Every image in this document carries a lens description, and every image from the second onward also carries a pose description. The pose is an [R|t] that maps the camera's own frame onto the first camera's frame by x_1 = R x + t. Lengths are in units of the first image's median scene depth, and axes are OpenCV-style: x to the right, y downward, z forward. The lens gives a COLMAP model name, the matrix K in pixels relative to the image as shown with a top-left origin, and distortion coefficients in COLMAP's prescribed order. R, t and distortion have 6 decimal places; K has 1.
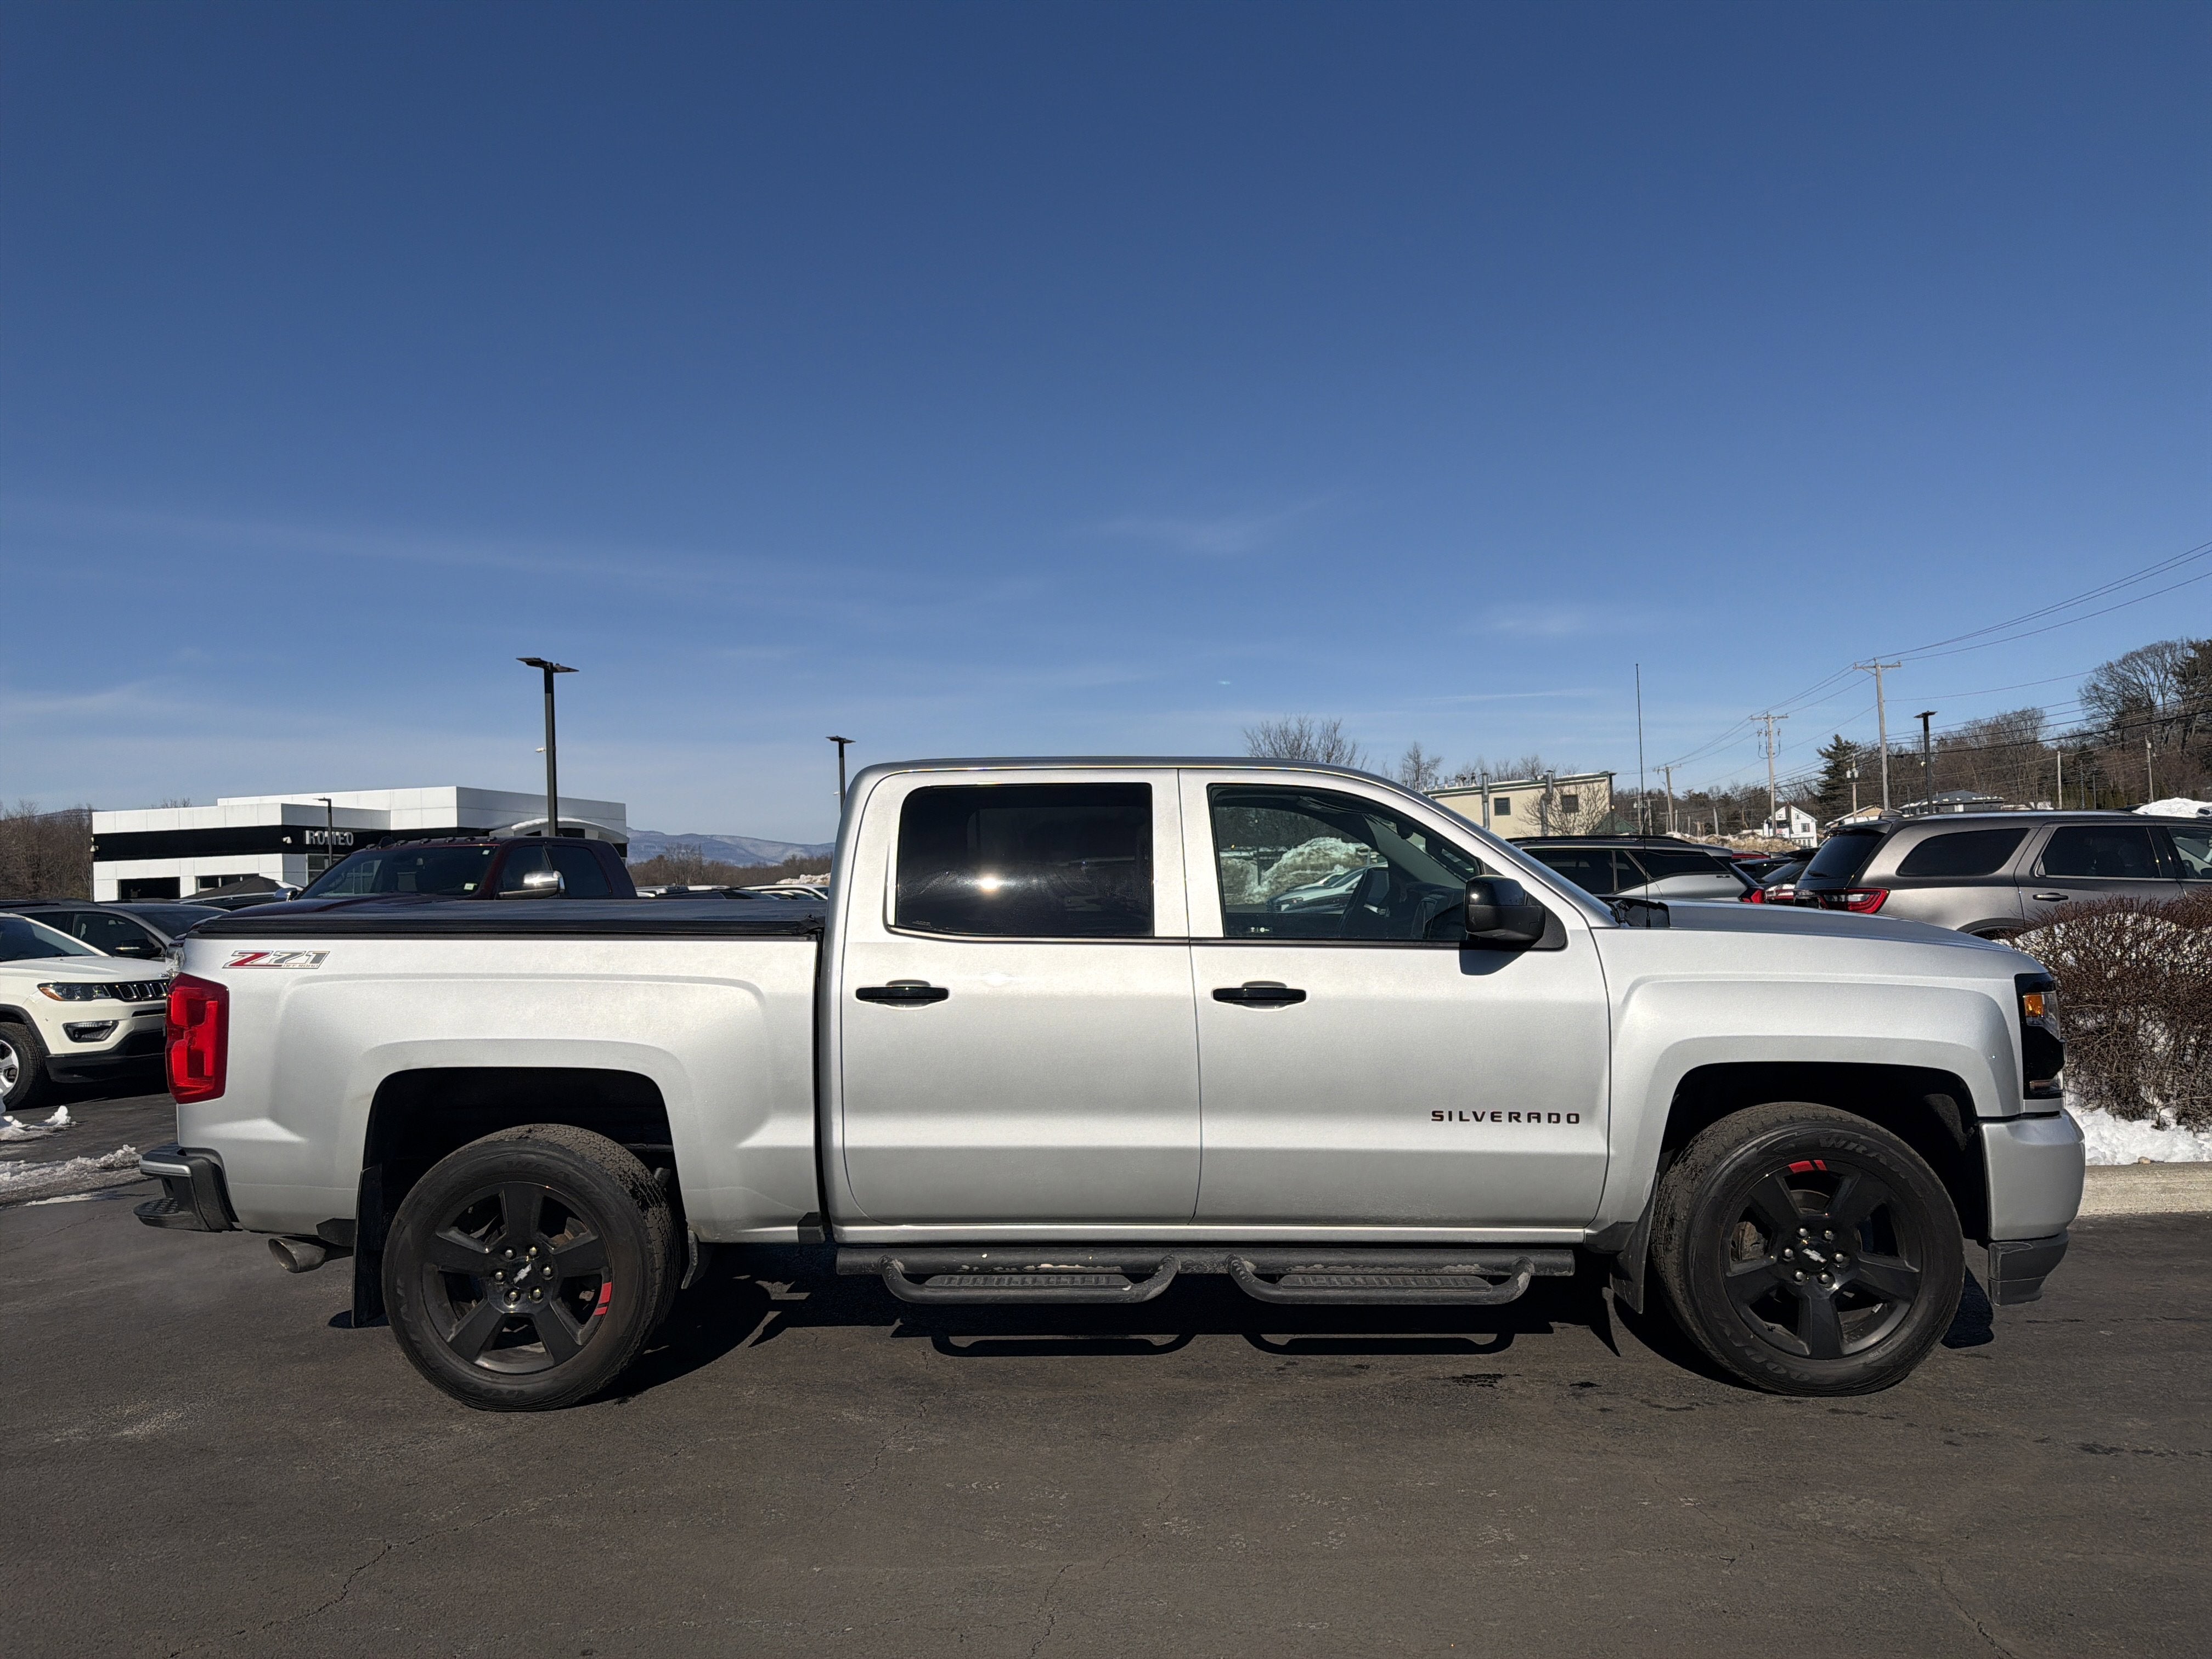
lens RADIAL K [[1599.4, 0, 1103.5], [0, 1599.4, 835.0], [0, 0, 1]] dist [0.059252, -0.105817]
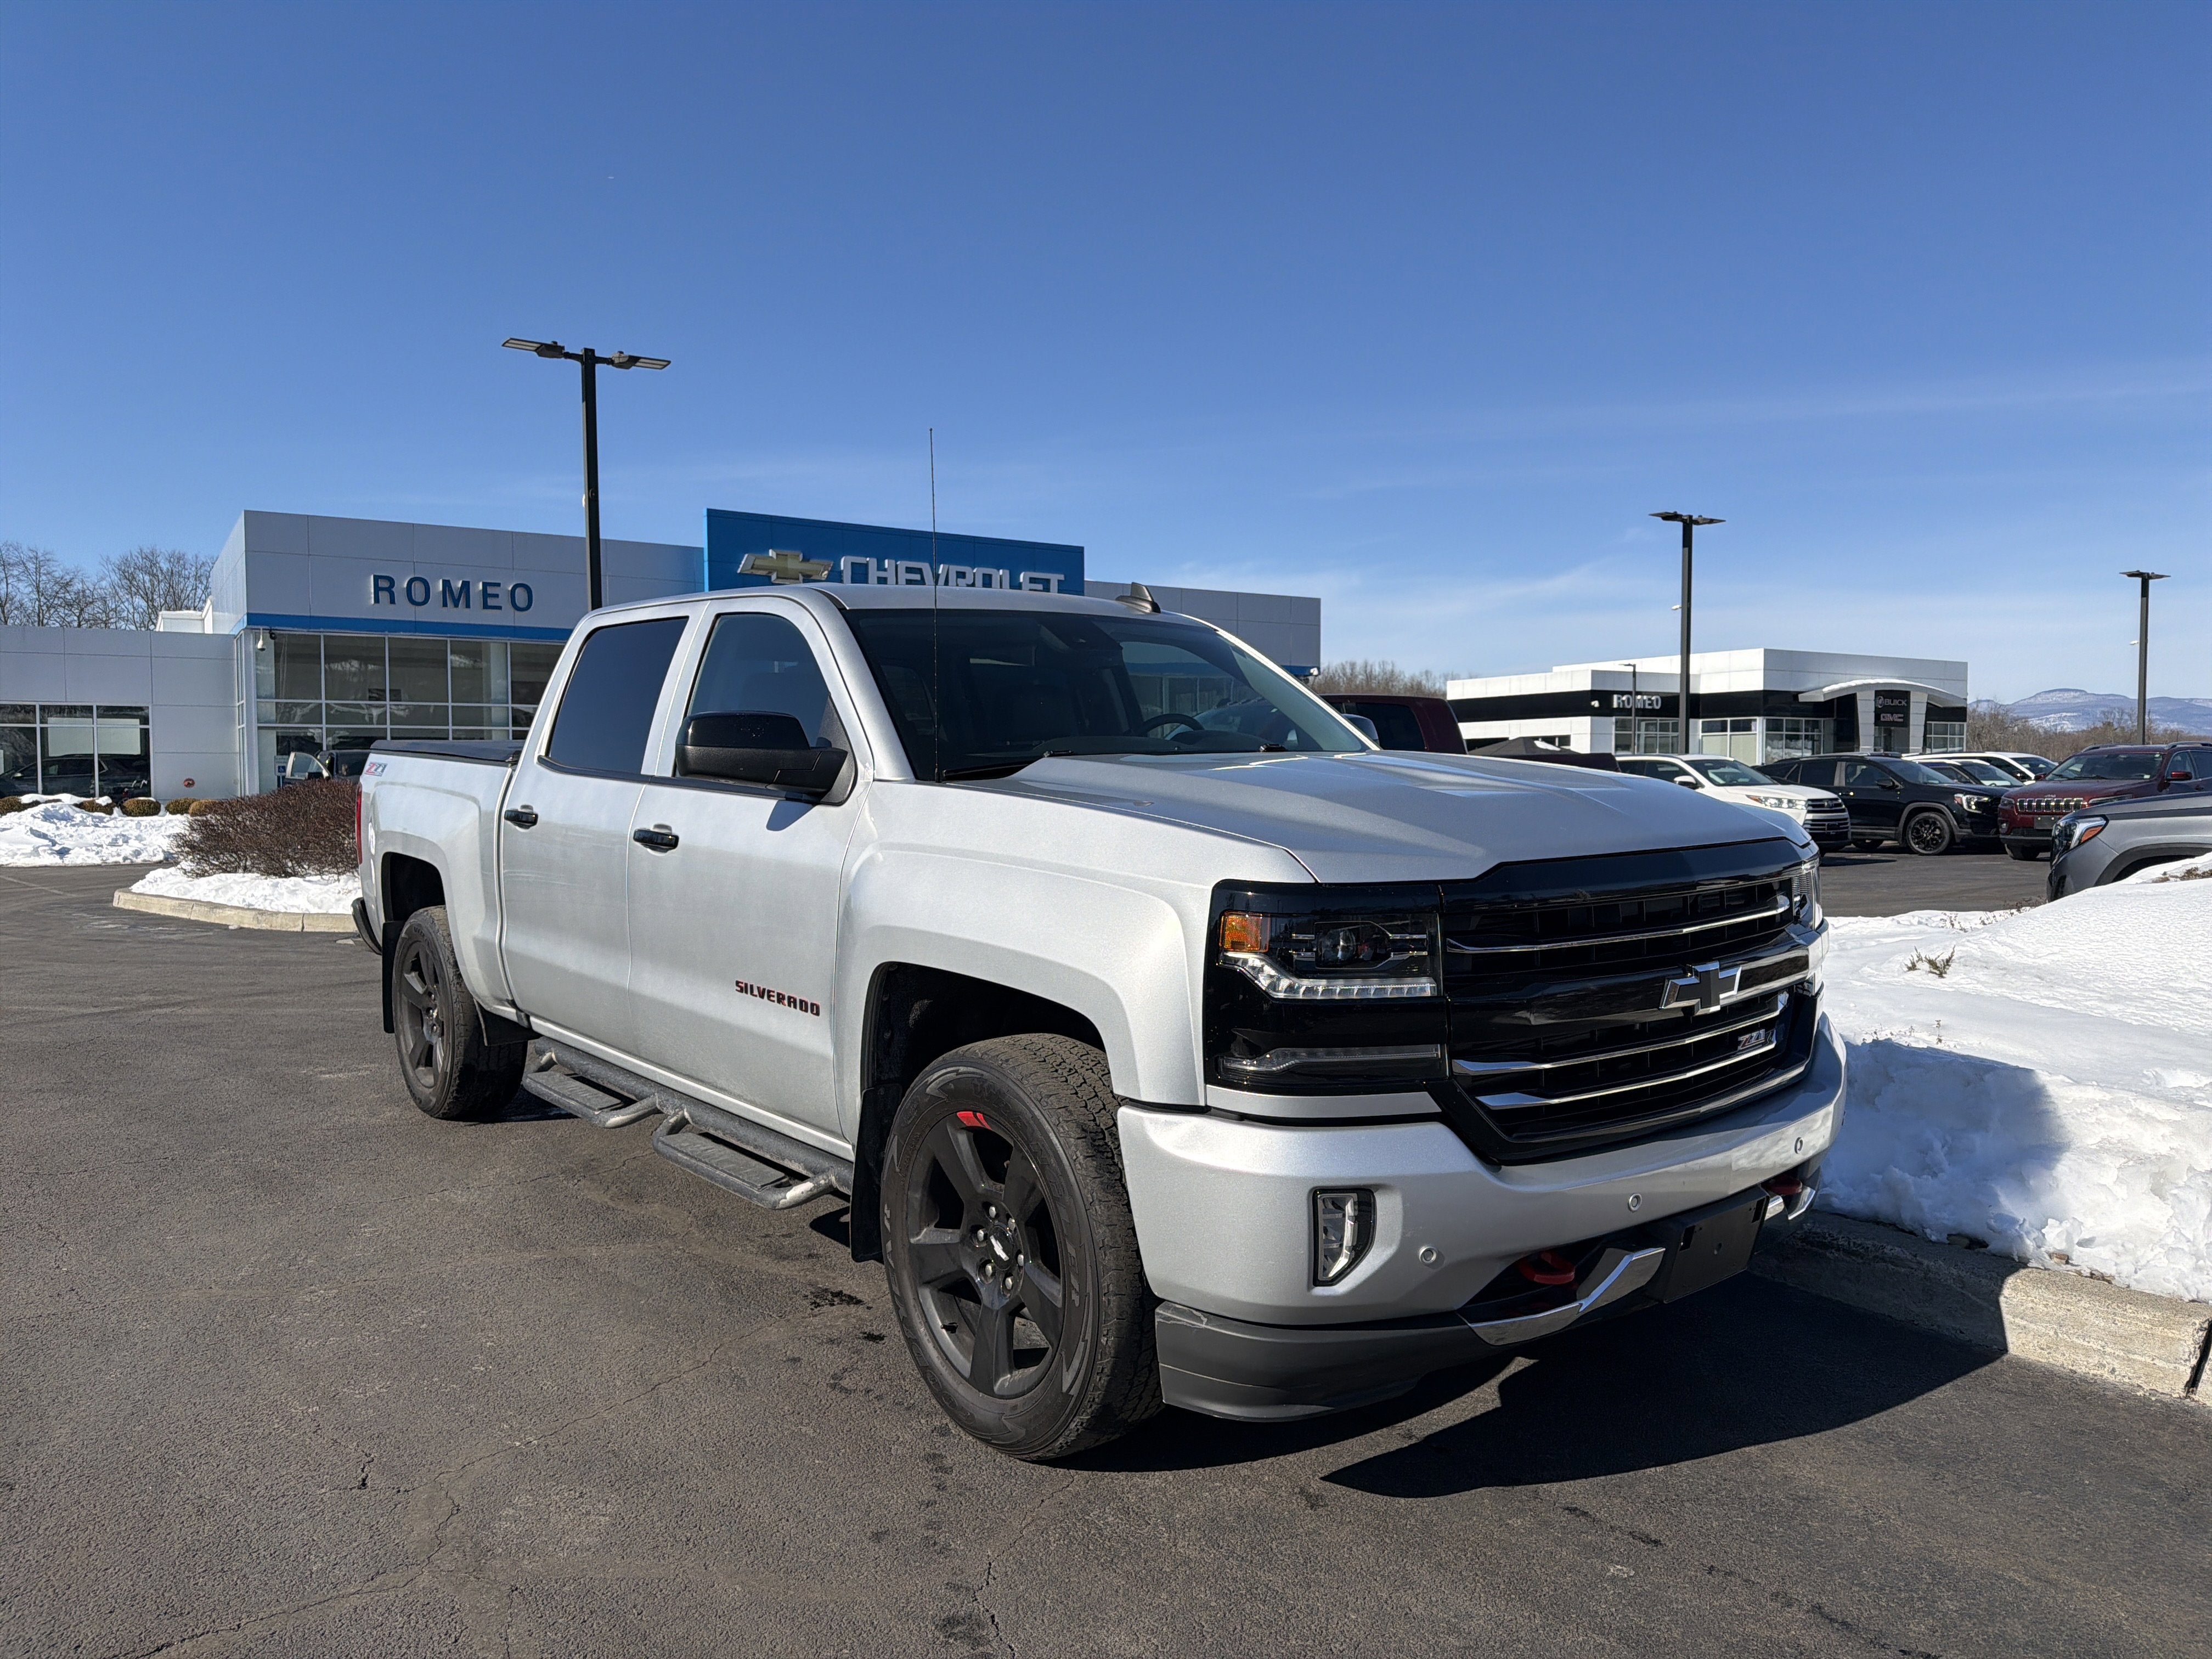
lens RADIAL K [[1599.4, 0, 1103.5], [0, 1599.4, 835.0], [0, 0, 1]] dist [0.059252, -0.105817]
pose [[0.647869, 0.057094, -0.759609, 0.098045], [0.006263, 0.996754, 0.080259, 0.002215], [0.761726, -0.056754, 0.645409, 0.057839]]
